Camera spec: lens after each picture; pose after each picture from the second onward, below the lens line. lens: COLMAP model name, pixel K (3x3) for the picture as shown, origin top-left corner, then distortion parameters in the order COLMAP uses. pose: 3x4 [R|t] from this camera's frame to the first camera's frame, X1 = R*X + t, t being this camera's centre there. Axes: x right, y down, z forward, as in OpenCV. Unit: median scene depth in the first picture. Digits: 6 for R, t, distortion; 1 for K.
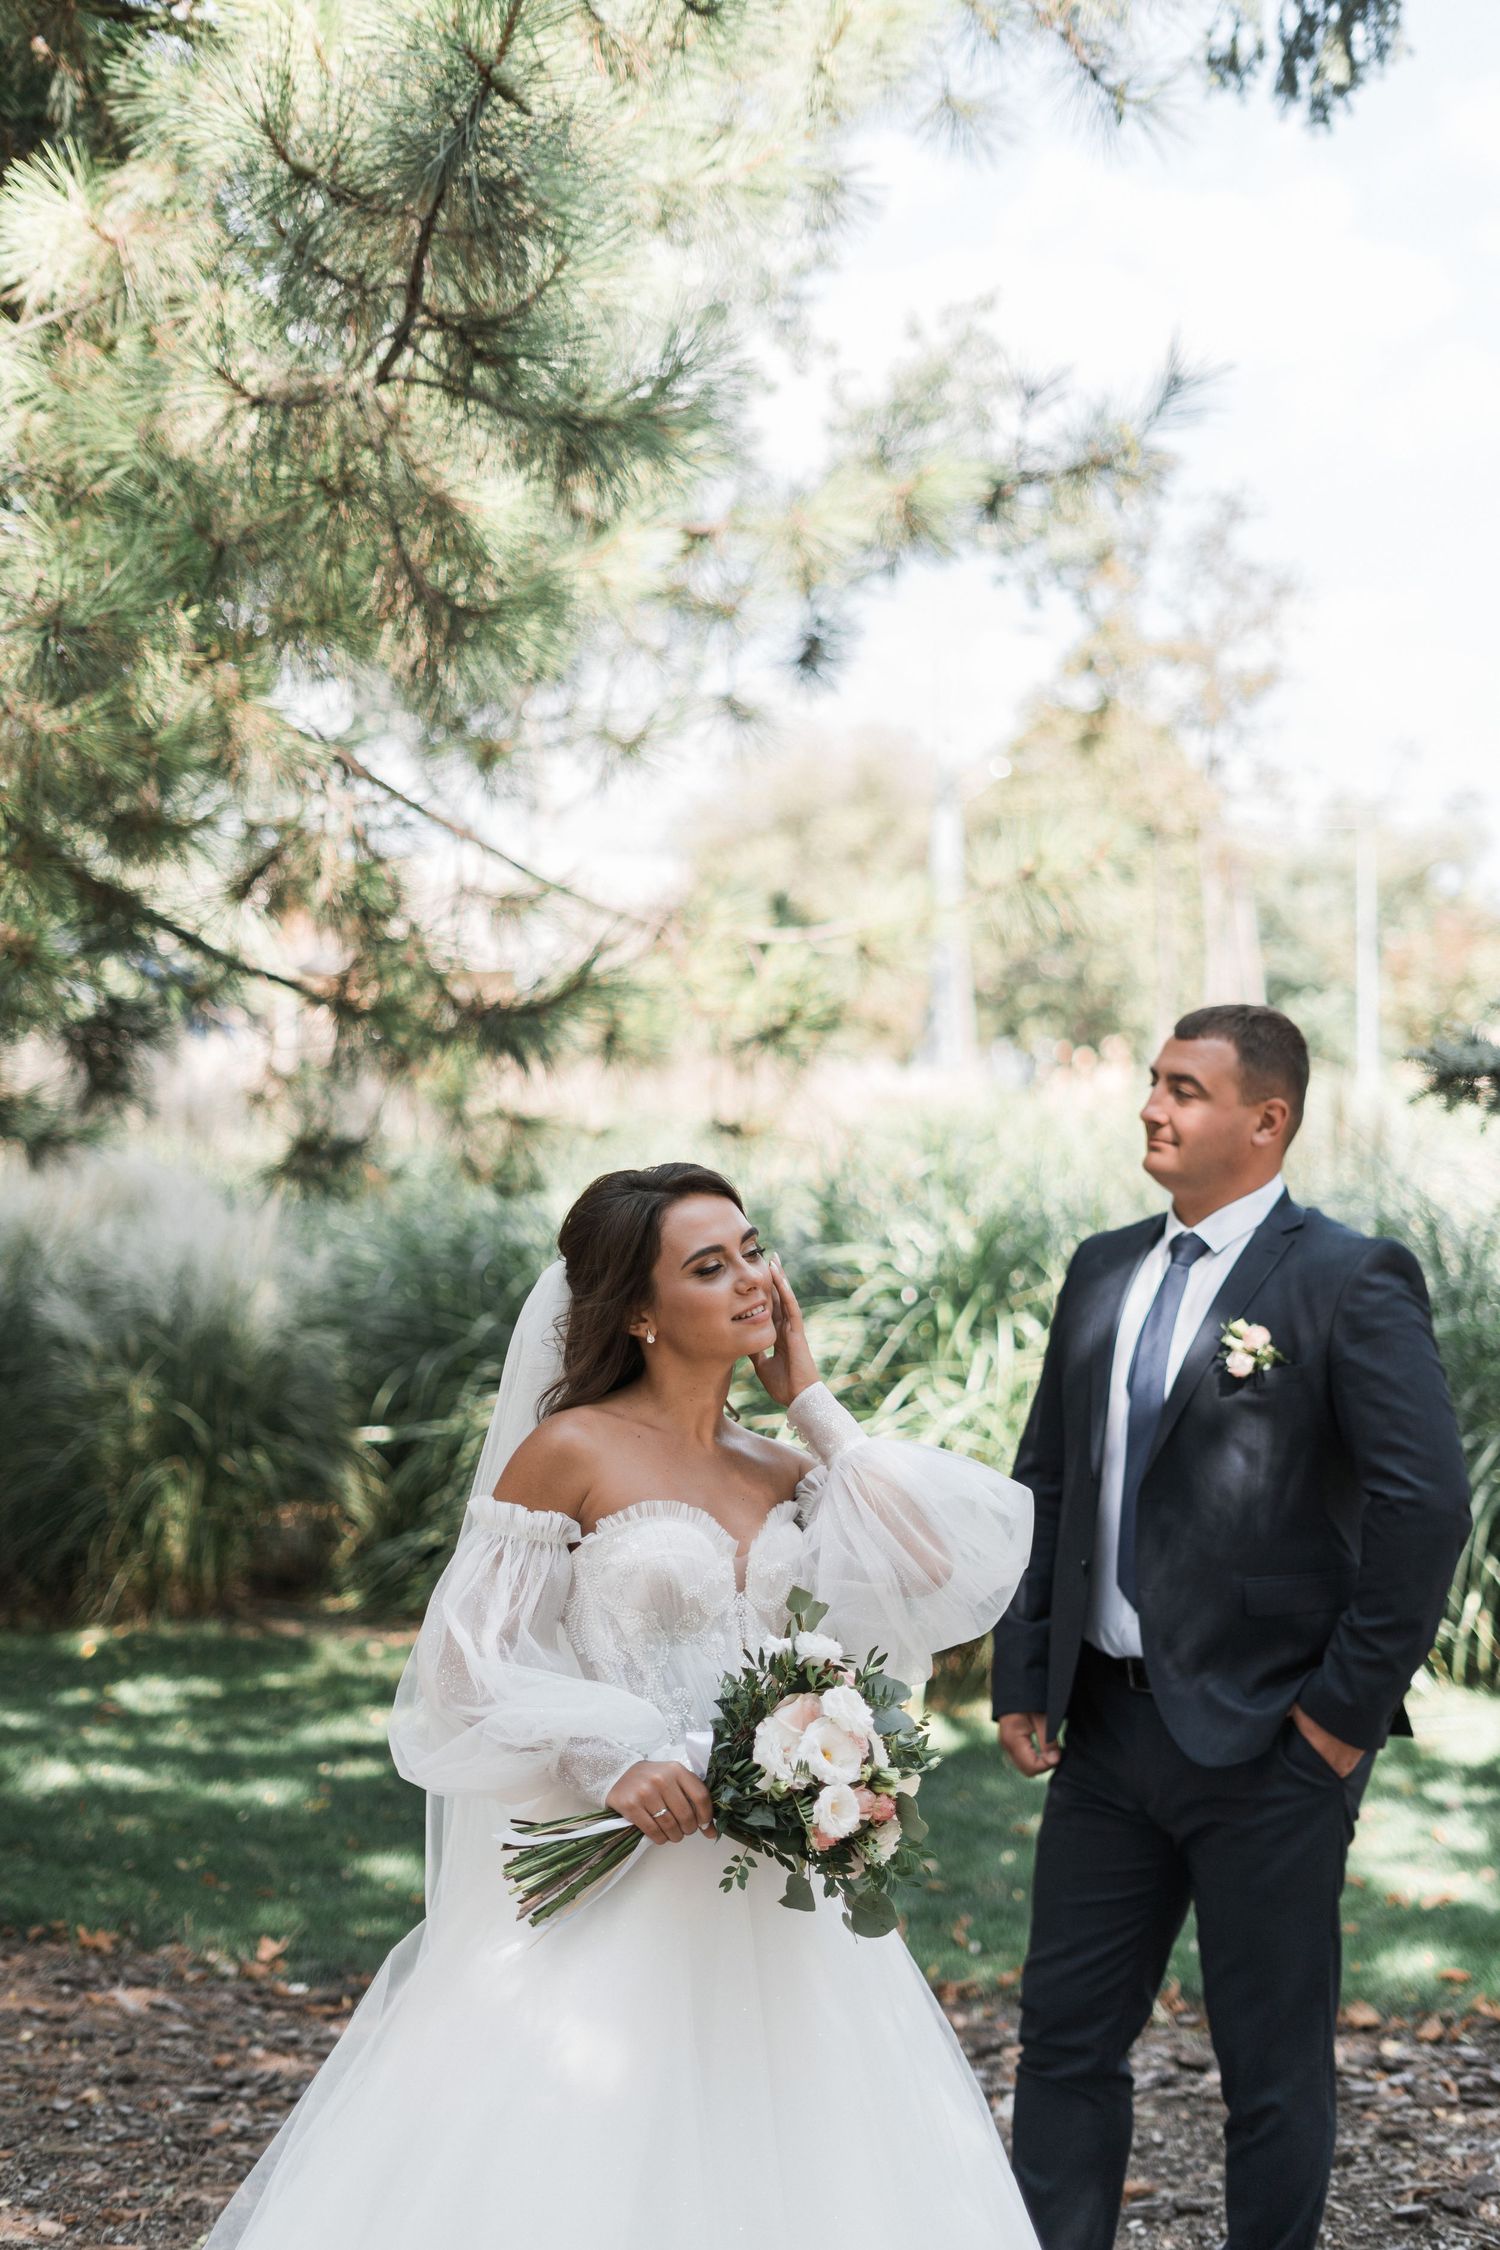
lens RADIAL K [[3079.9, 0, 717.5], [0, 3079.9, 1228.6], [0, 0, 1]] dist [0.038822, 0.000000]
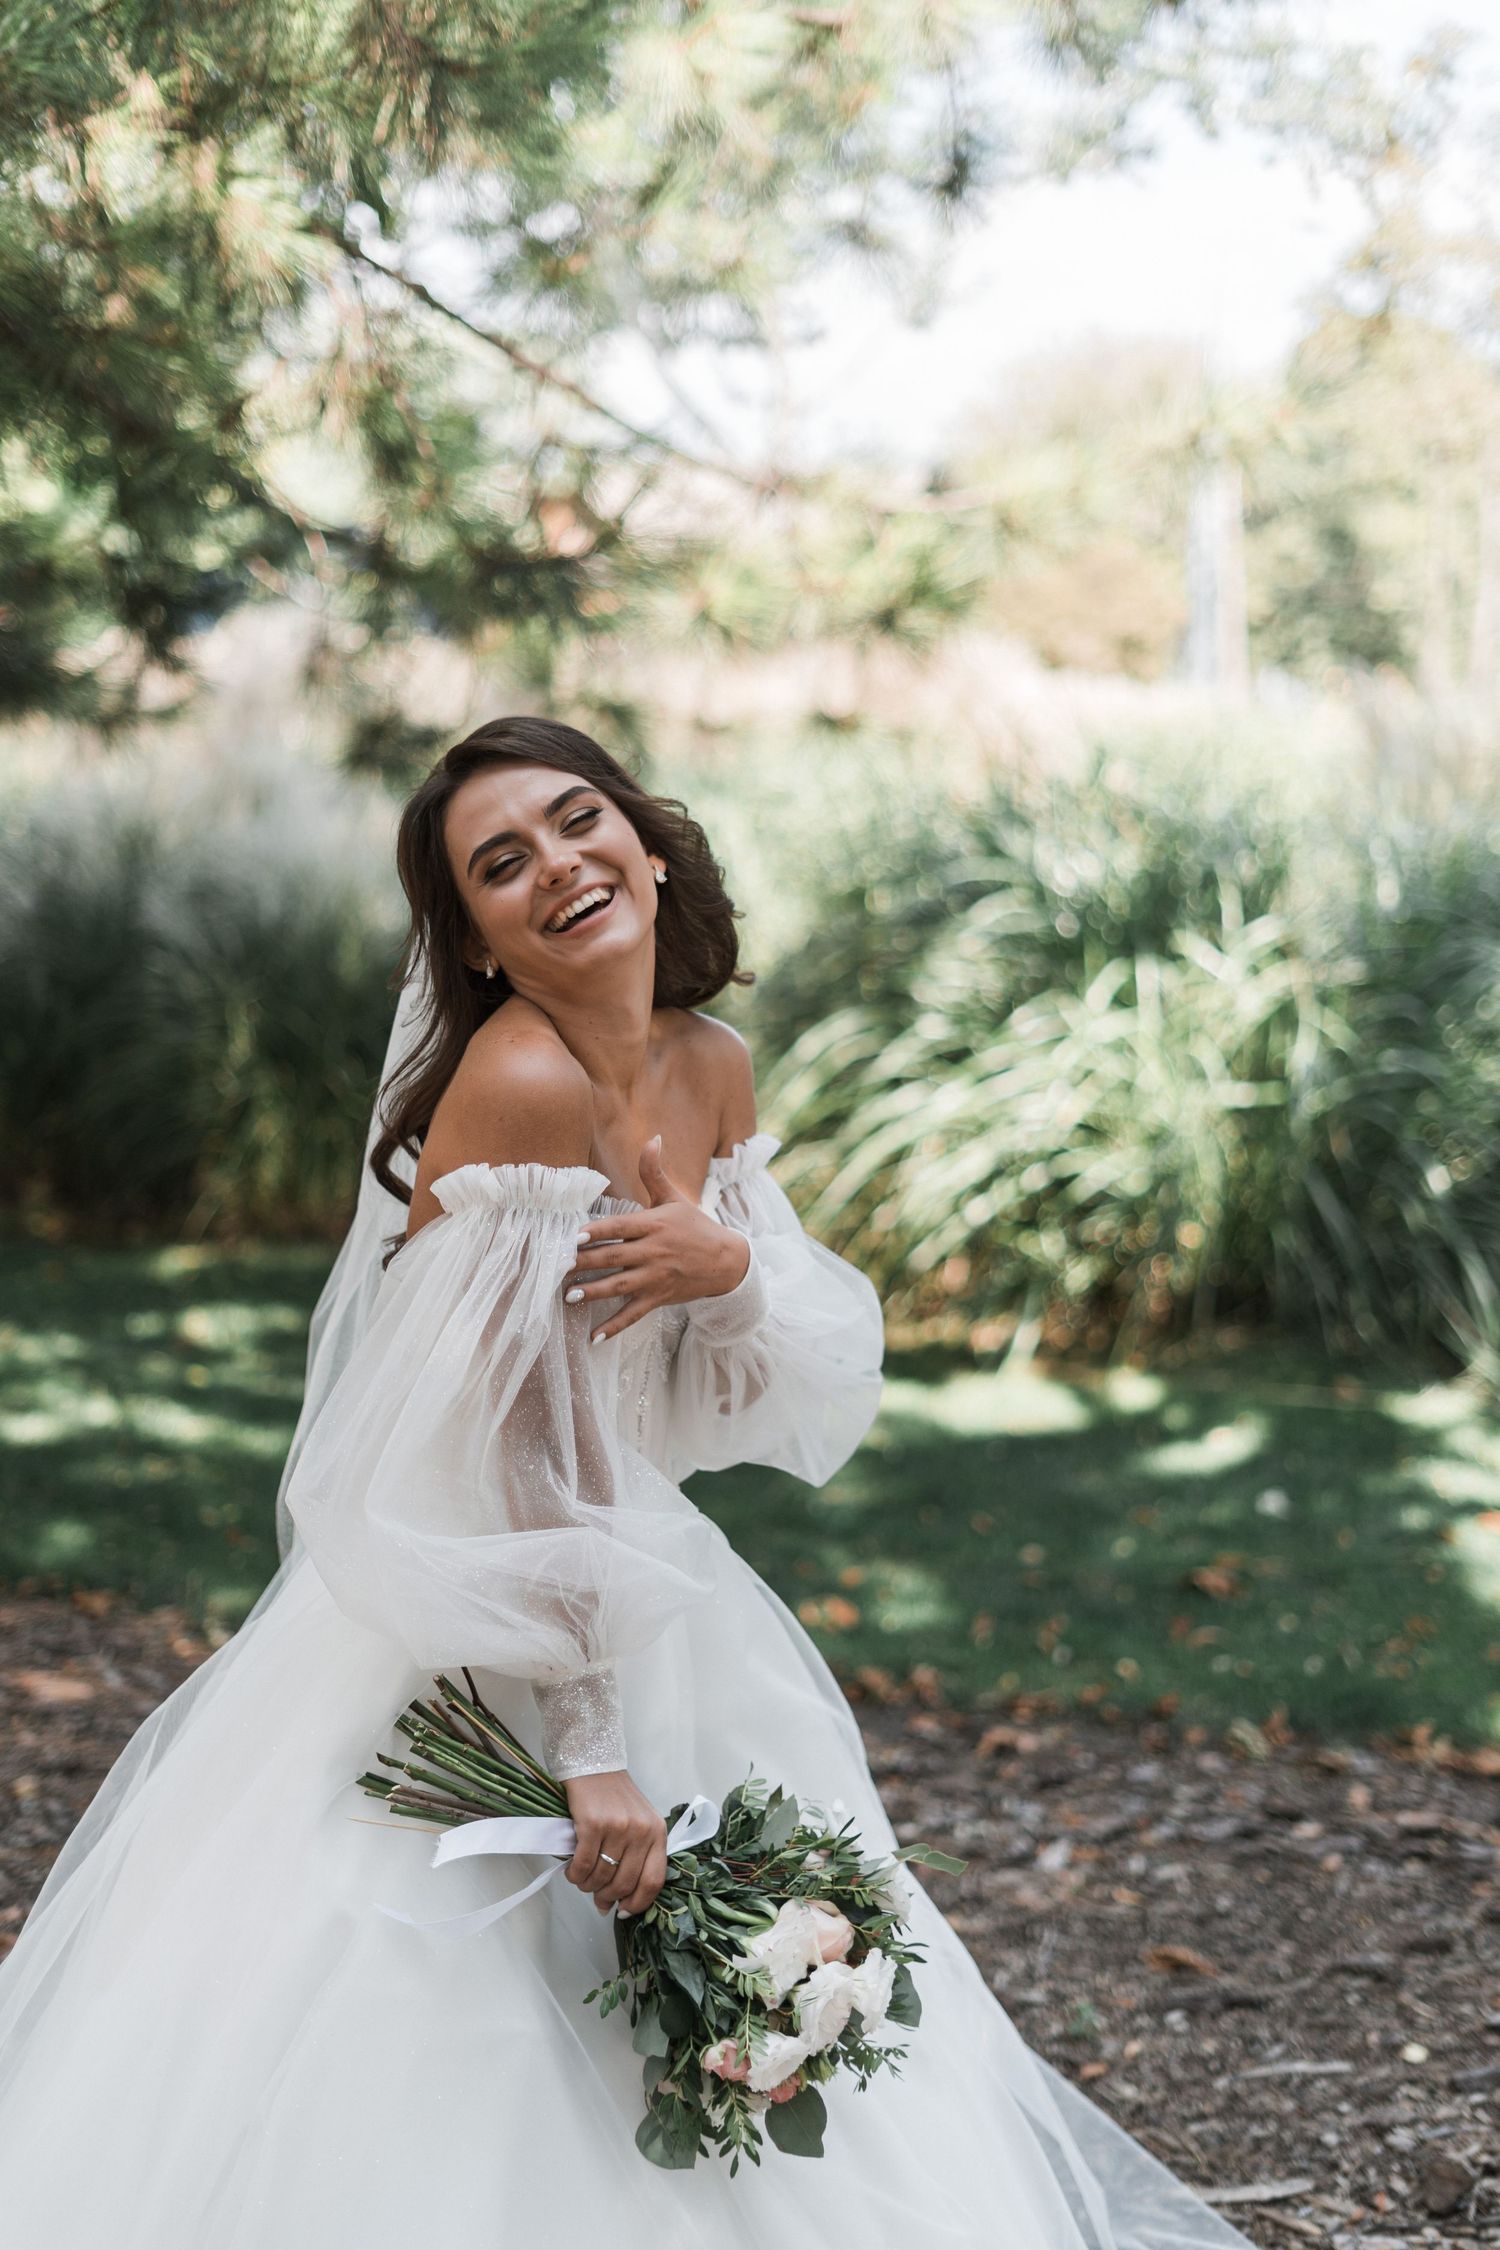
lens RADIAL K [[3079.9, 0, 737.5], [0, 3079.9, 1120.8], [0, 0, 1]] dist [0.038822, 0.000000]
pose [[0.996422, 0.034721, -0.077054, 0.048454], [-0.027869, 0.995706, 0.088282, 0.004133], [0.079788, -0.085818, 0.993111, 0.114770]]
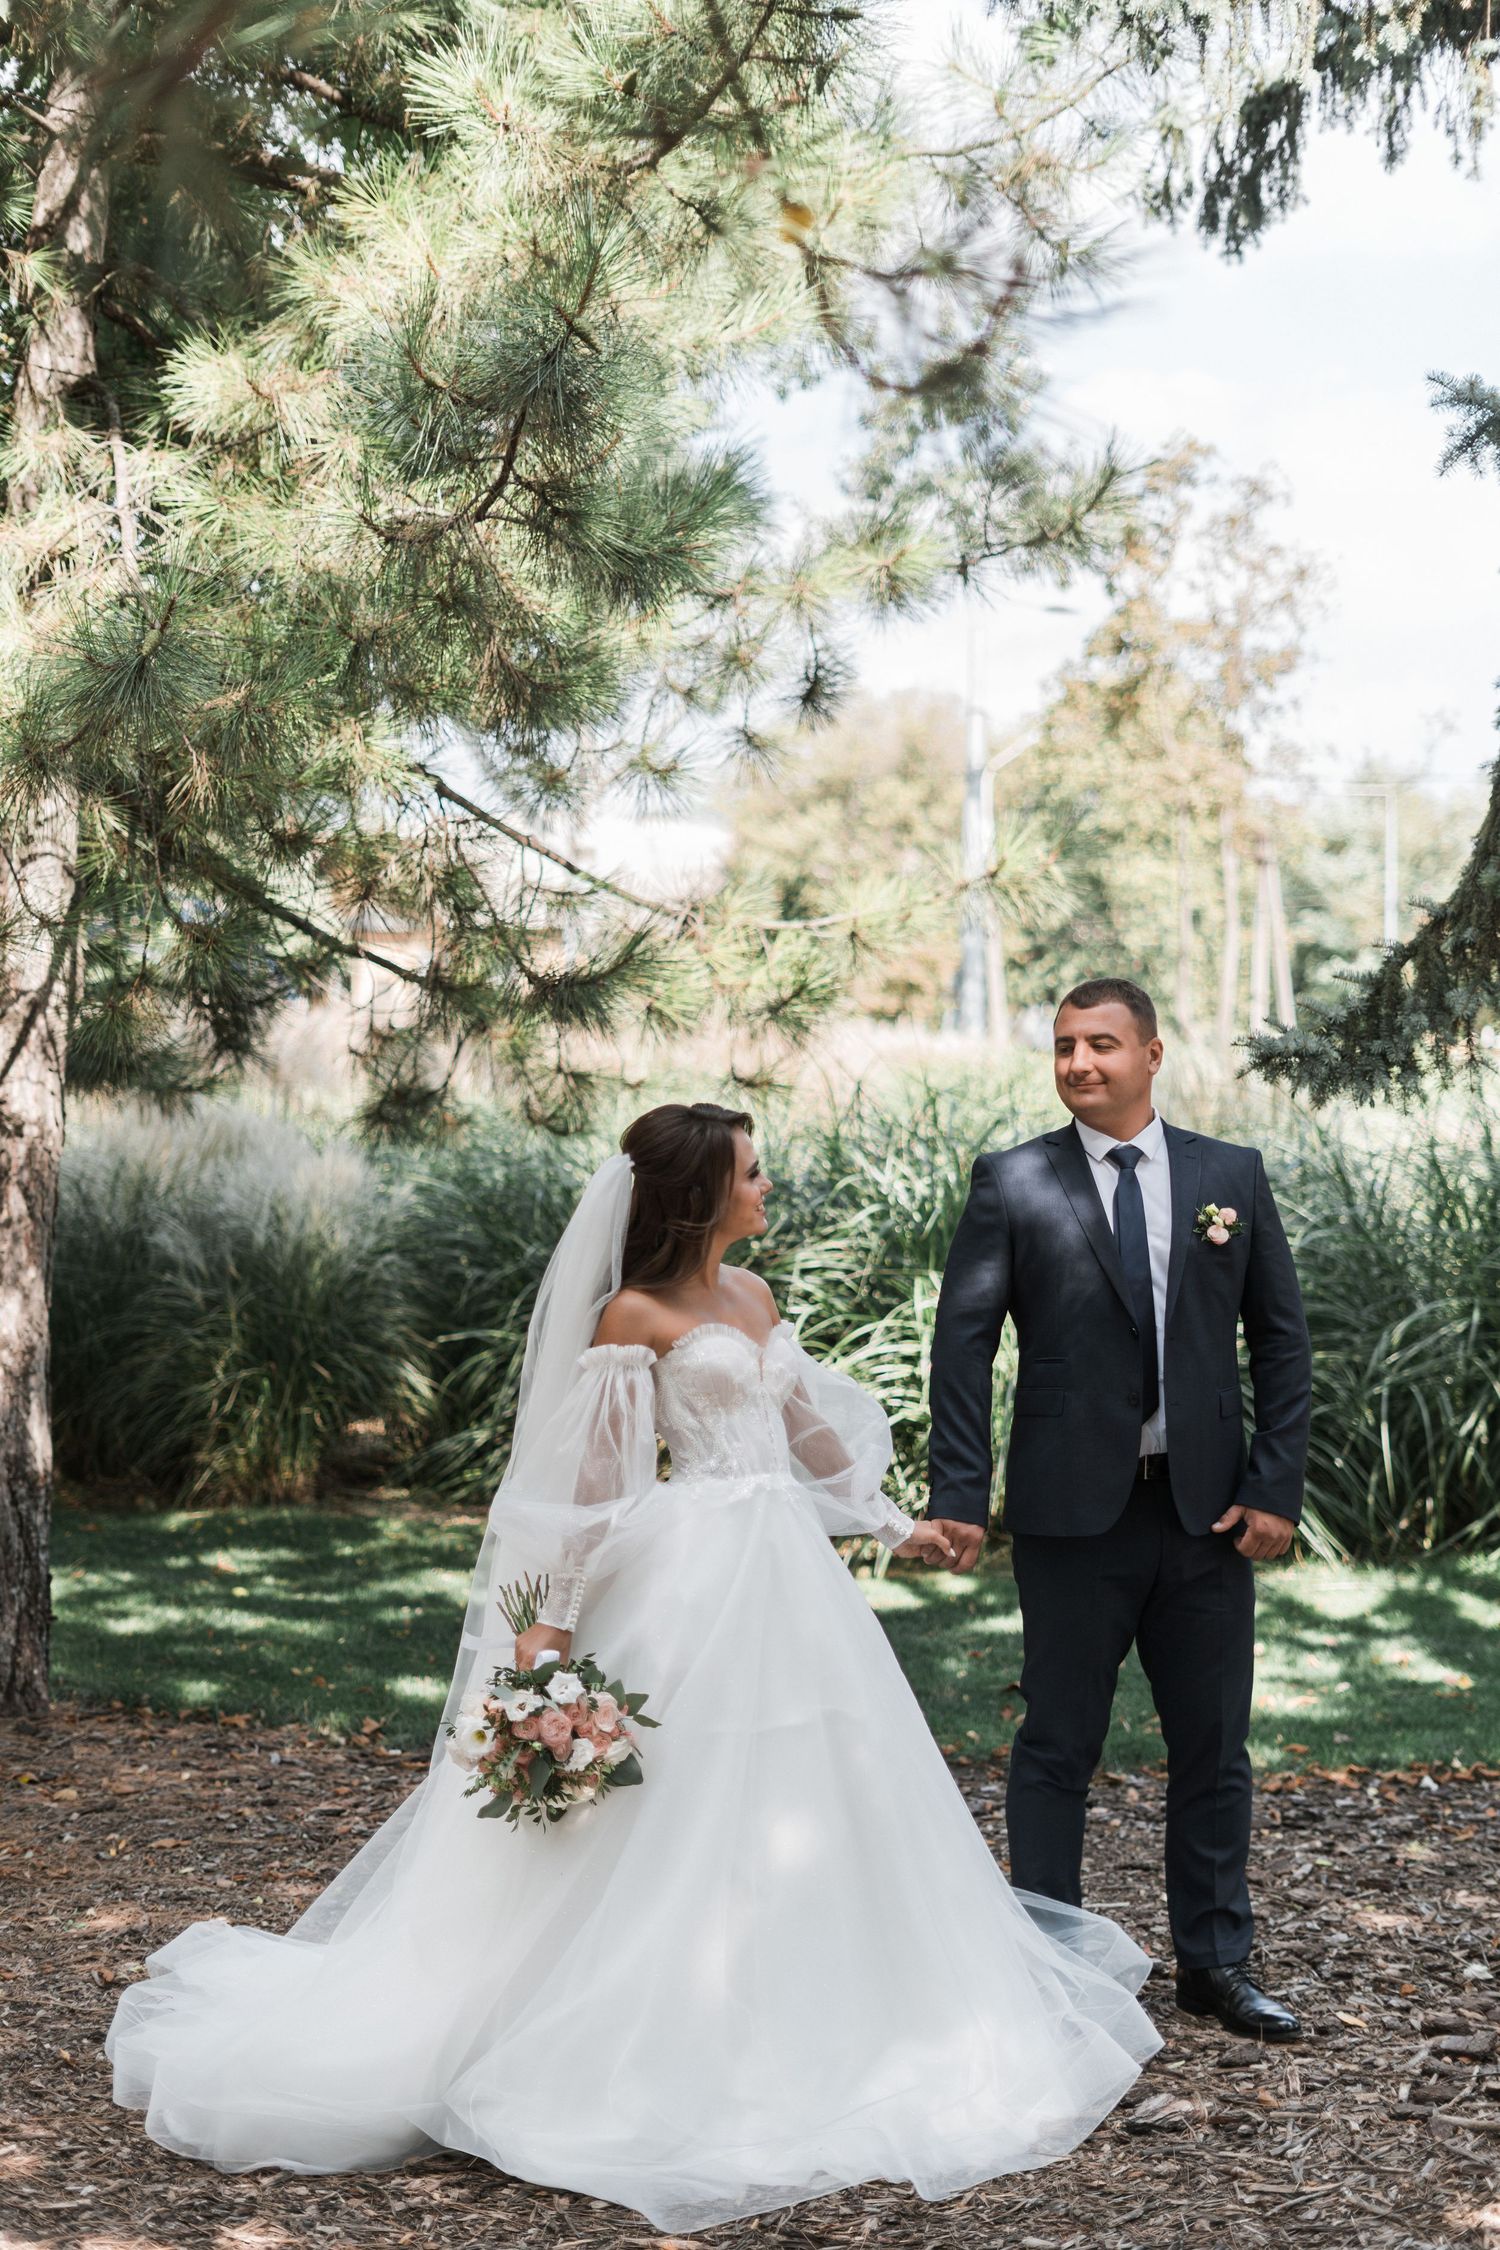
lens RADIAL K [[3079.9, 0, 744.2], [0, 3079.9, 1291.8], [0, 0, 1]] dist [0.038822, 0.000000]
pose [[0.999950, 0.009147, -0.004092, 0.010872], [-0.009008, 0.999424, 0.032728, 0.010579], [0.004389, -0.032690, 0.999456, -0.234363]]
